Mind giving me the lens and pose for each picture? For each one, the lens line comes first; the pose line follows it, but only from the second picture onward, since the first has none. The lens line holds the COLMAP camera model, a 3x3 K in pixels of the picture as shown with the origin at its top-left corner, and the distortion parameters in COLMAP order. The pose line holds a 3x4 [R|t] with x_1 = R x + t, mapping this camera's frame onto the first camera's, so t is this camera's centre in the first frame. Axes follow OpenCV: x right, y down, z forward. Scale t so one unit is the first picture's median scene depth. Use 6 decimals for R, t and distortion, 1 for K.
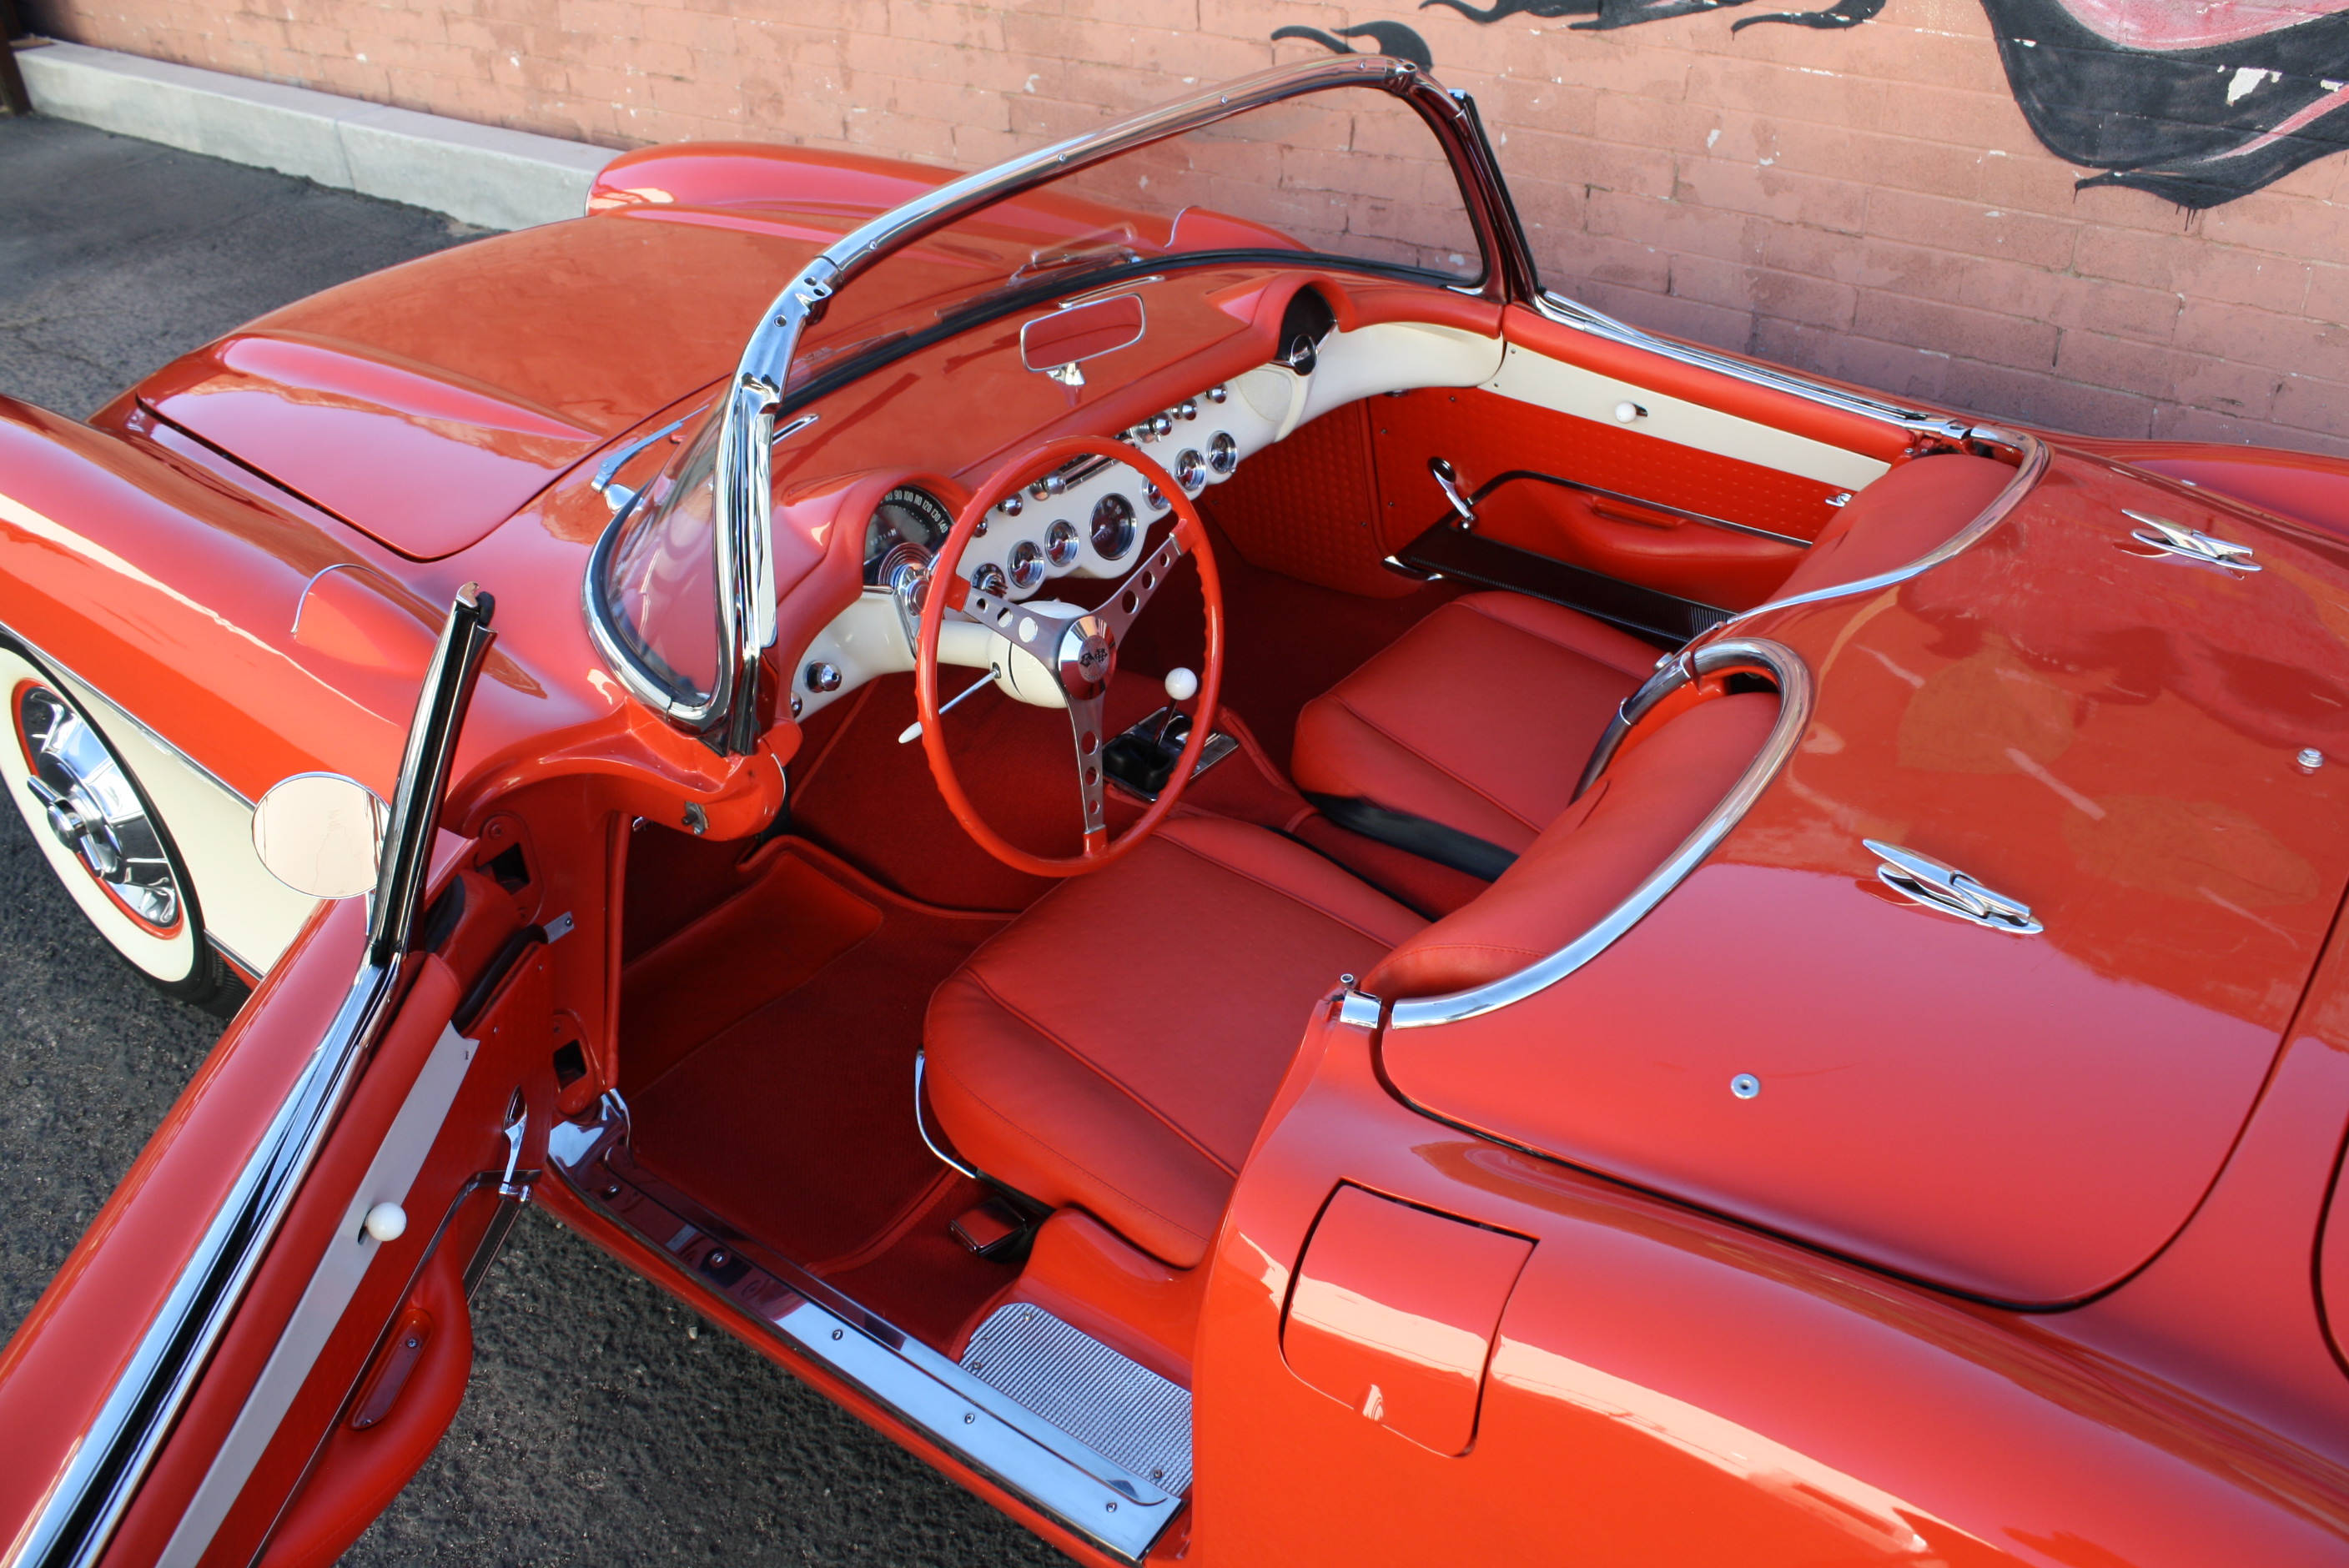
lens RADIAL K [[1976.5, 0, 1192.1], [0, 1976.5, 765.4], [0, 0, 1]] dist [-0.162443, 0.137023]
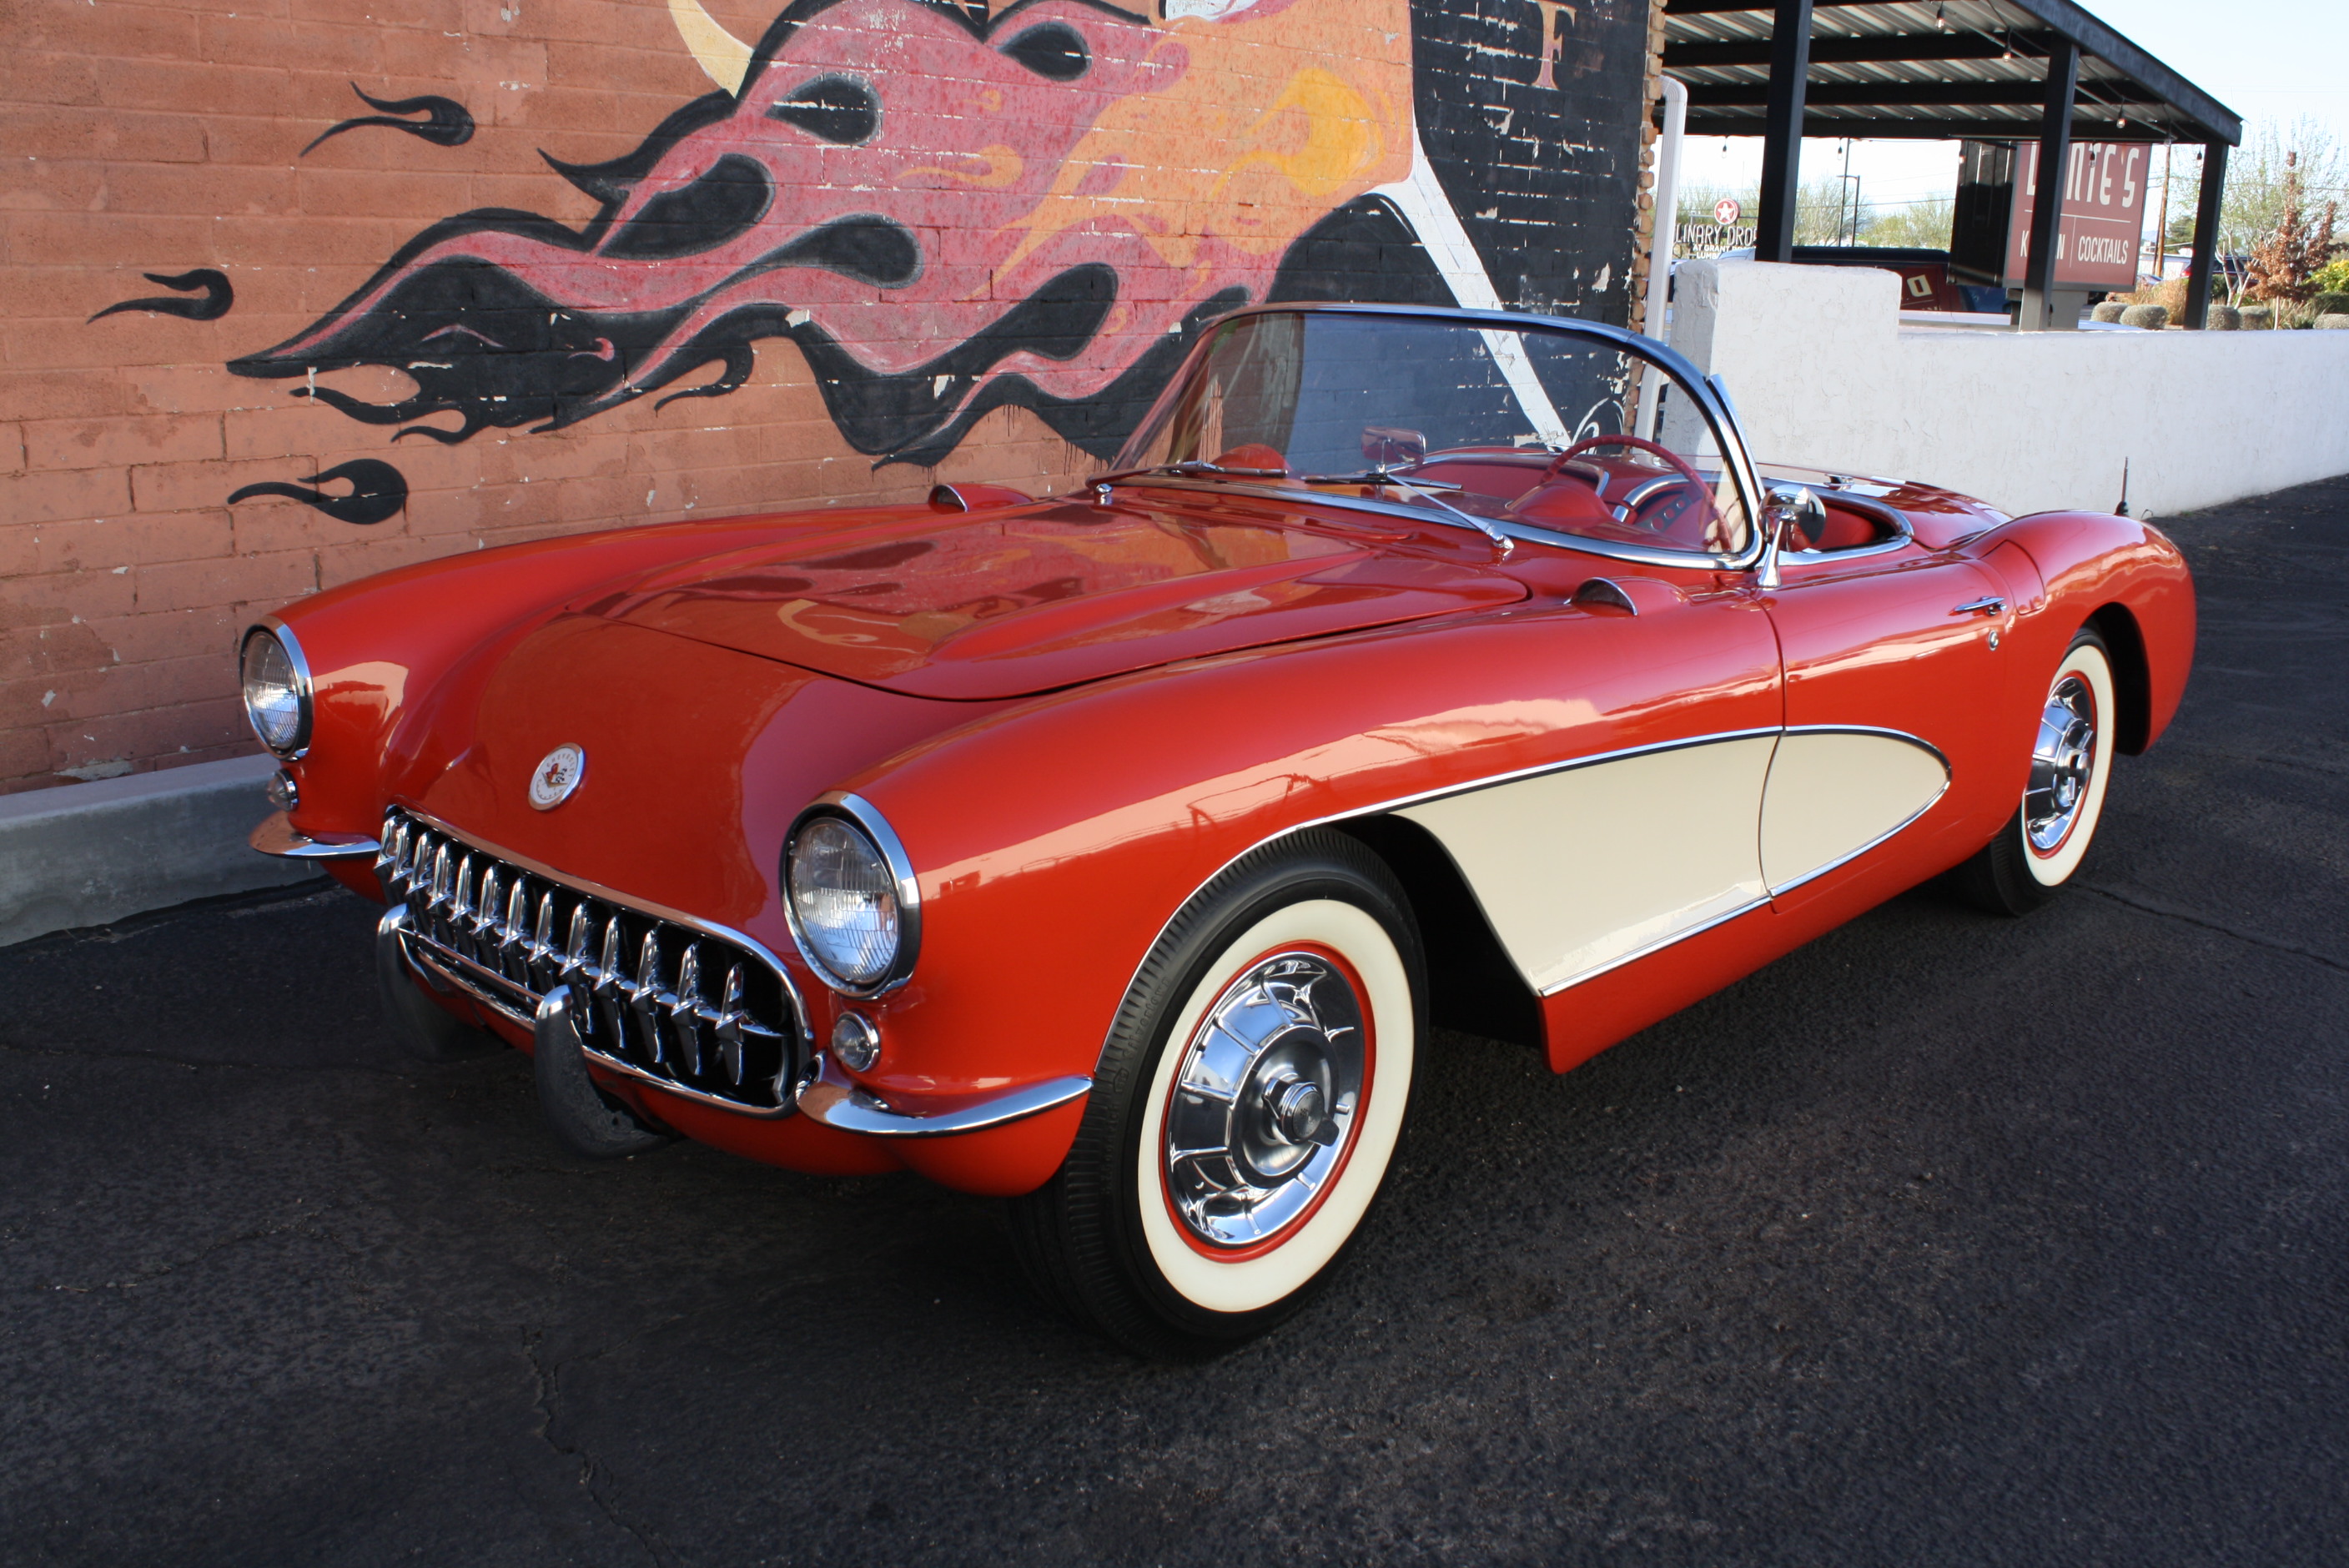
lens RADIAL K [[2104.5, 0, 1187.4], [0, 2104.5, 776.8], [0, 0, 1]] dist [-0.165794, 0.167750]
pose [[0.097613, -0.216715, 0.971343, -1.045007], [0.511262, 0.848292, 0.137884, -0.184295], [-0.853864, 0.483151, 0.193602, 0.544129]]
